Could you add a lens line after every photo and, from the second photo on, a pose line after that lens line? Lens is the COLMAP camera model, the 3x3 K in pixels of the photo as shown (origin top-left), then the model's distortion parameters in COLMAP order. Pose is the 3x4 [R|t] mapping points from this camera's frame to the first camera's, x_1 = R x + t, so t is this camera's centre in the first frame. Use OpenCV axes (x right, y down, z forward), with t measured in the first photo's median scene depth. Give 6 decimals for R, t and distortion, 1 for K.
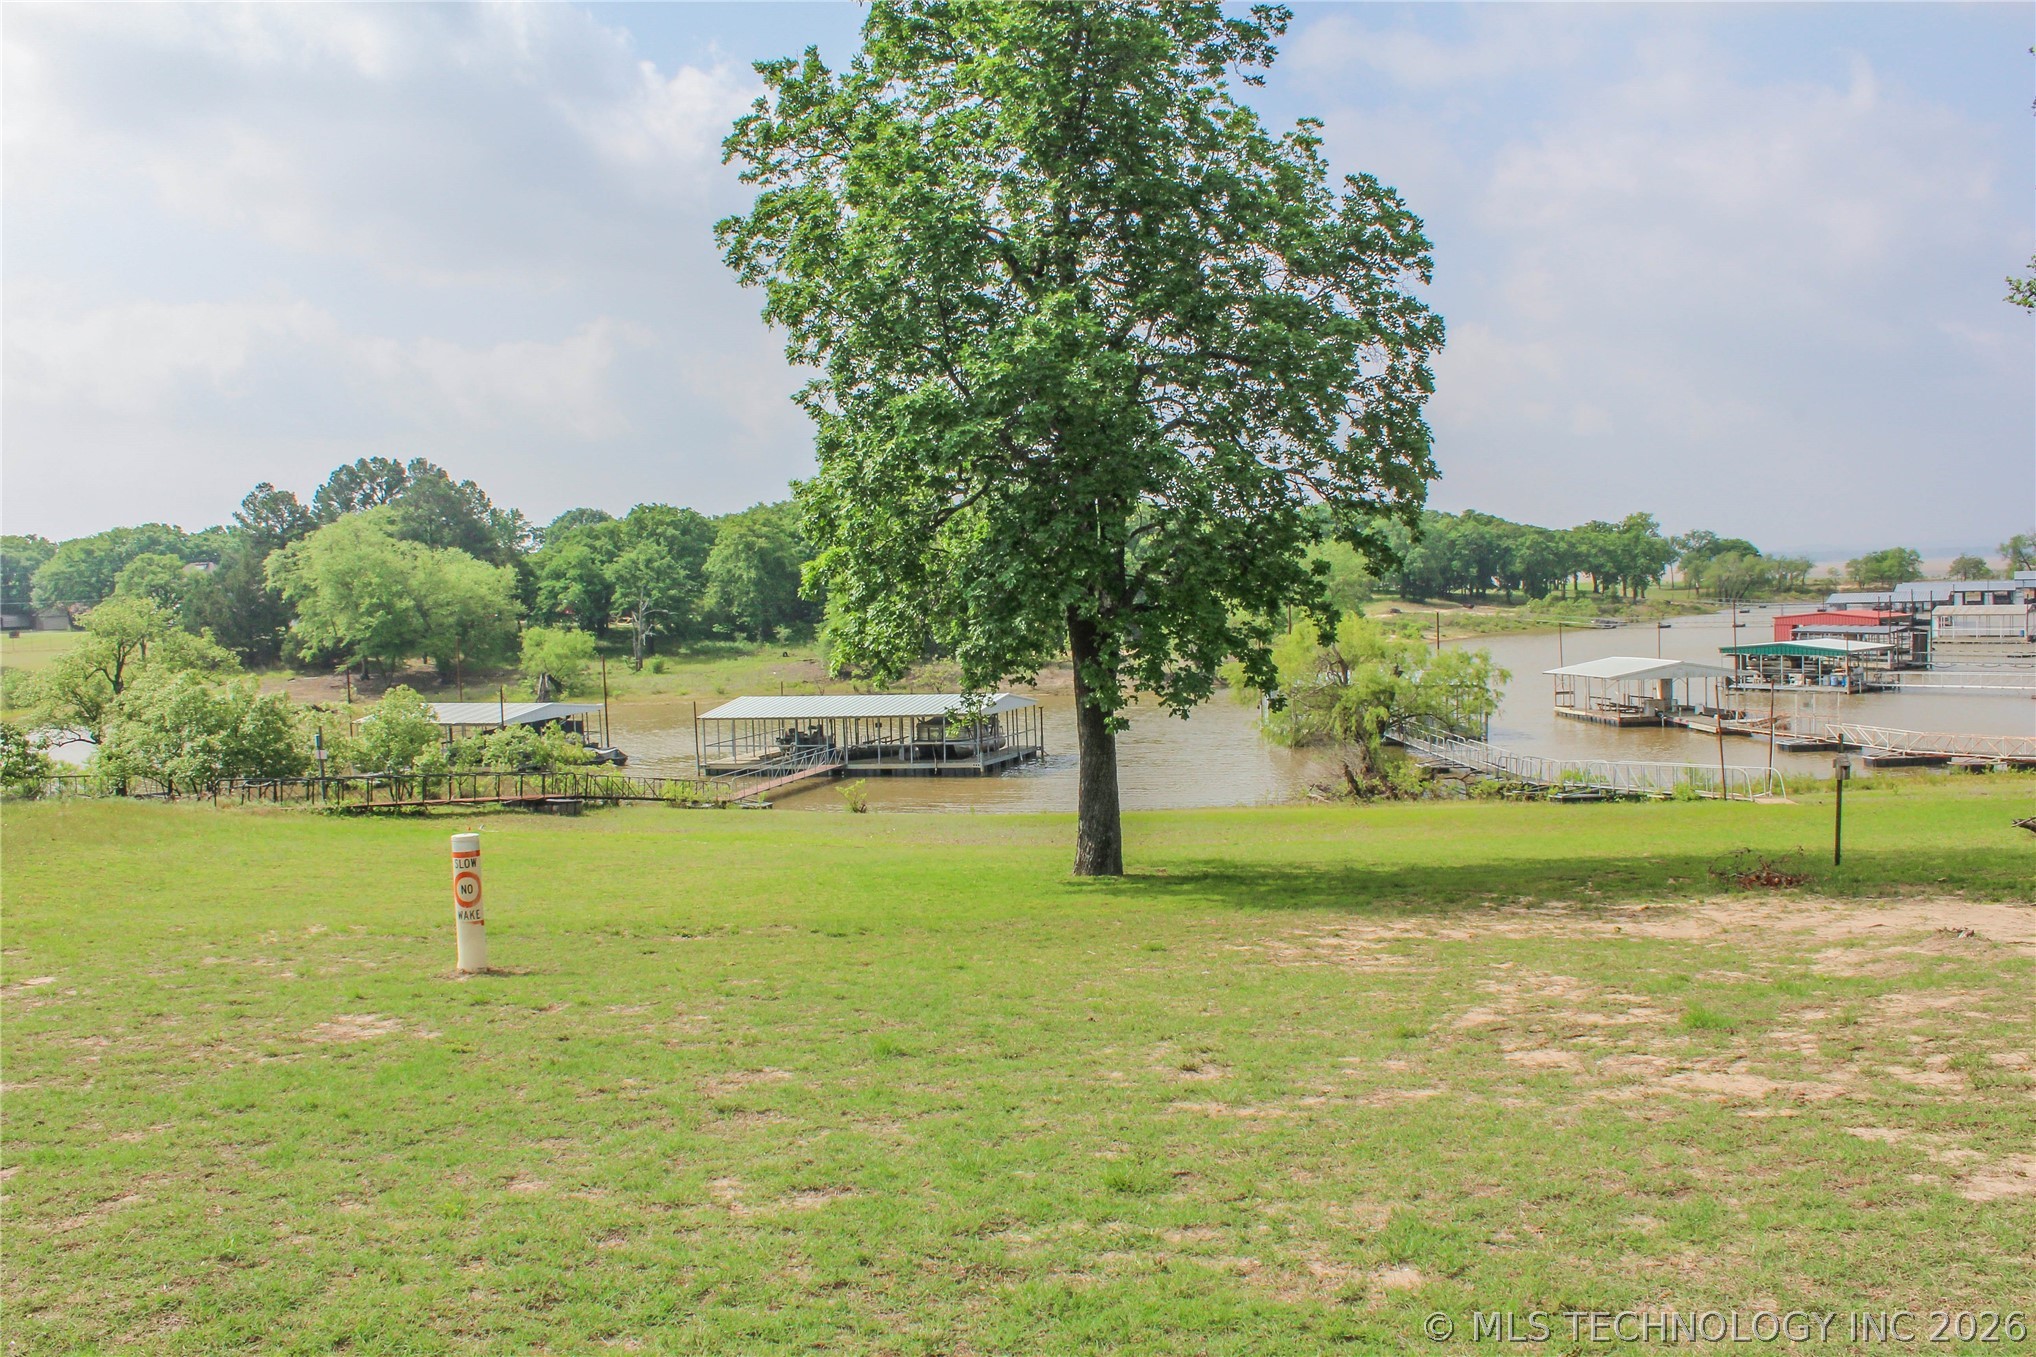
lens RADIAL K [[1715.8, 0, 991.6], [0, 1715.8, 685.6], [0, 0, 1]] dist [-0.167405, 0.175179]
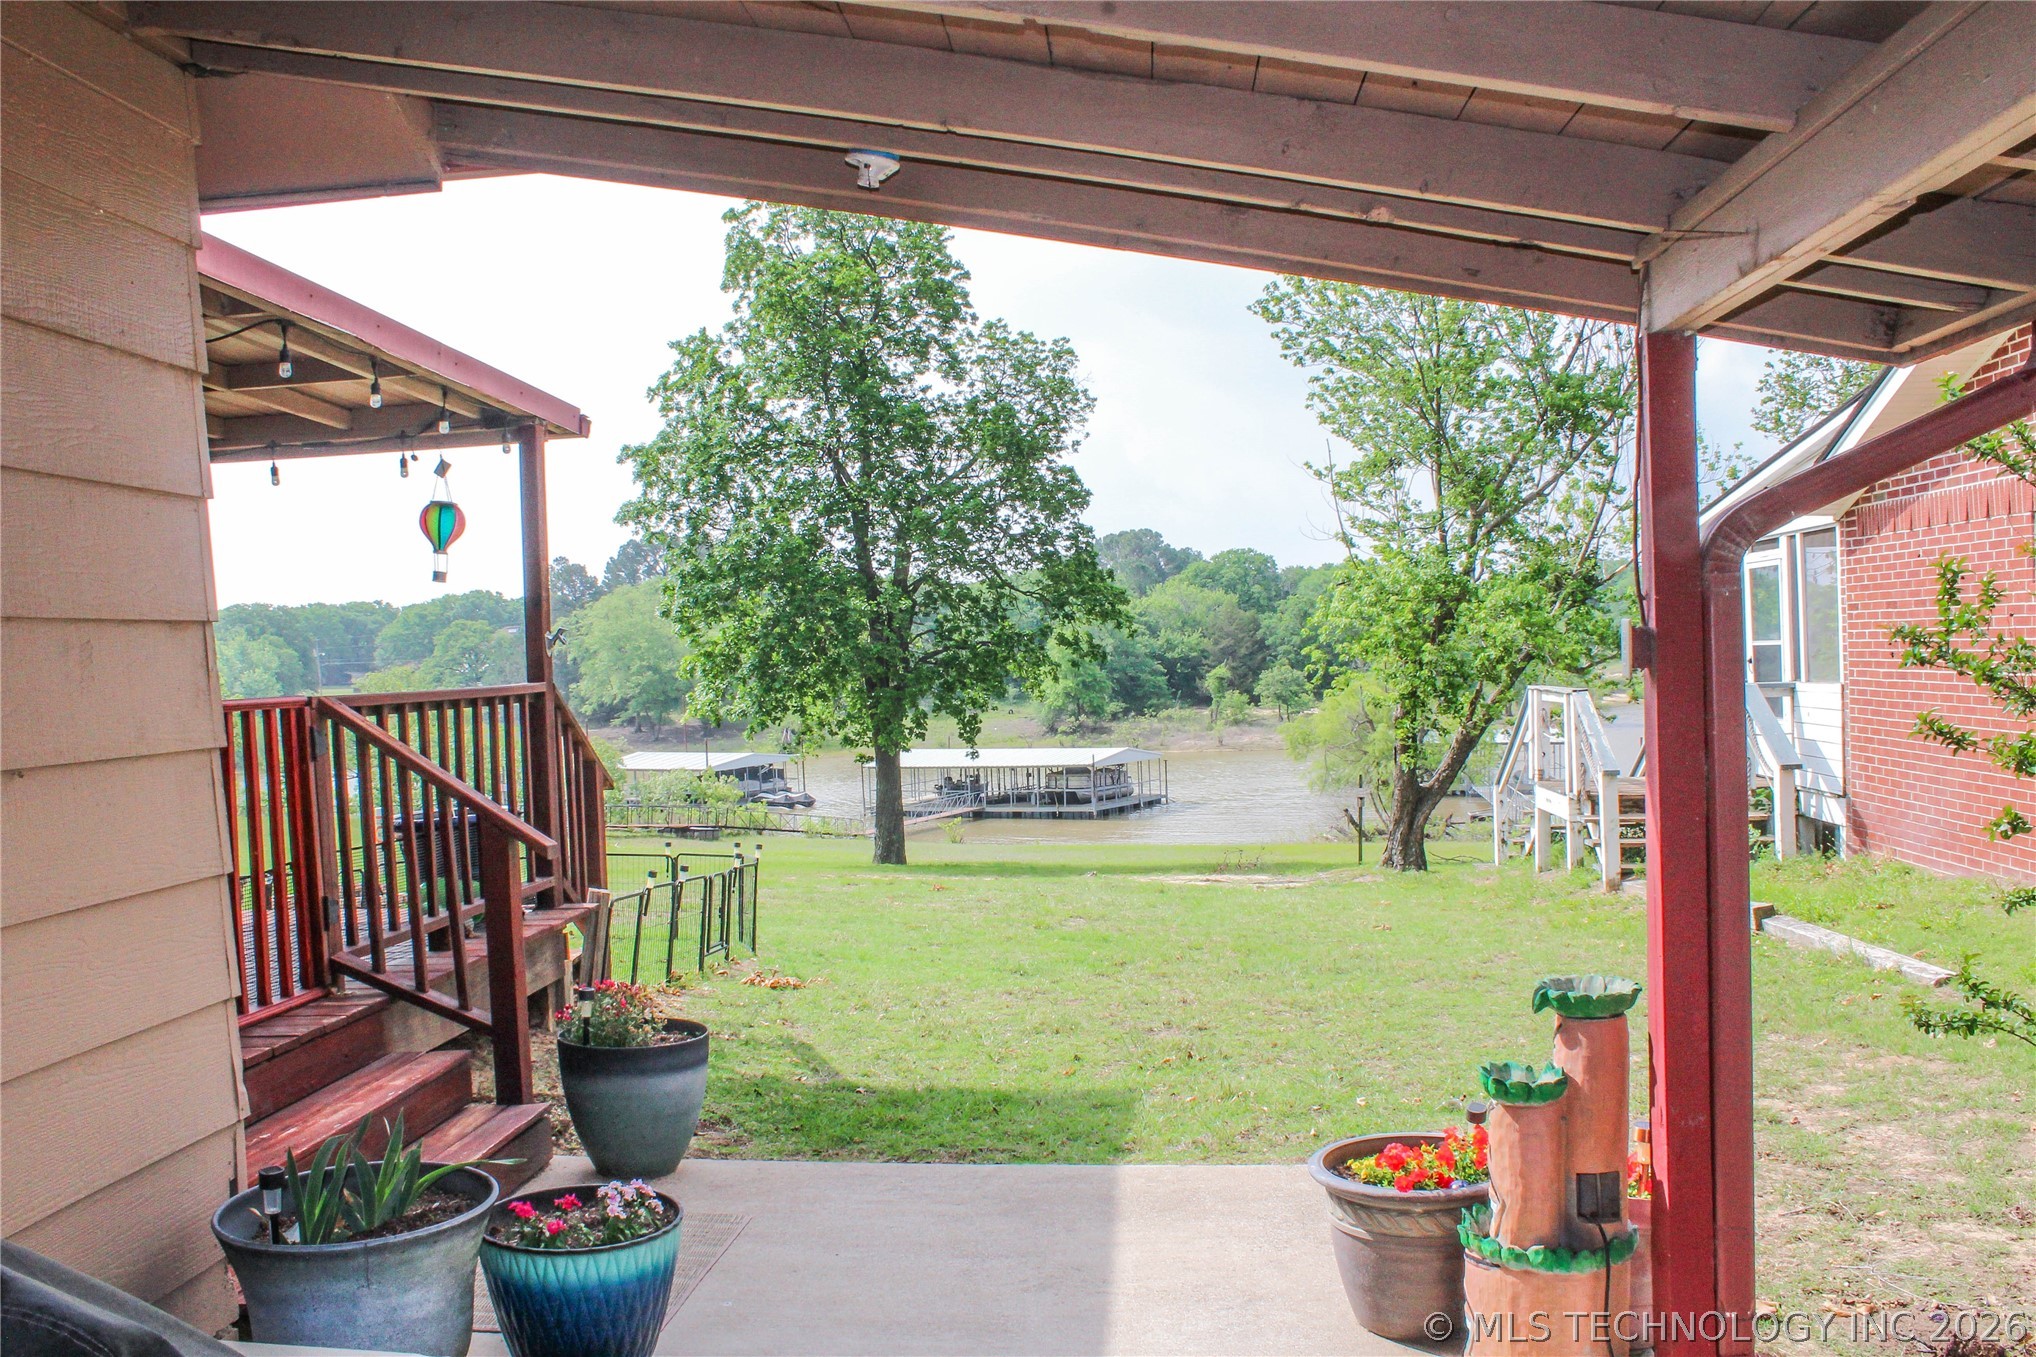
lens RADIAL K [[1871.7, 0, 1018.0], [0, 1871.7, 678.5], [0, 0, 1]] dist [-0.093327, 0.236836]
pose [[0.976020, -0.000847, -0.217681, 0.152959], [-0.006523, 0.999430, -0.033138, 0.000208], [0.217584, 0.033763, 0.975457, -0.171029]]
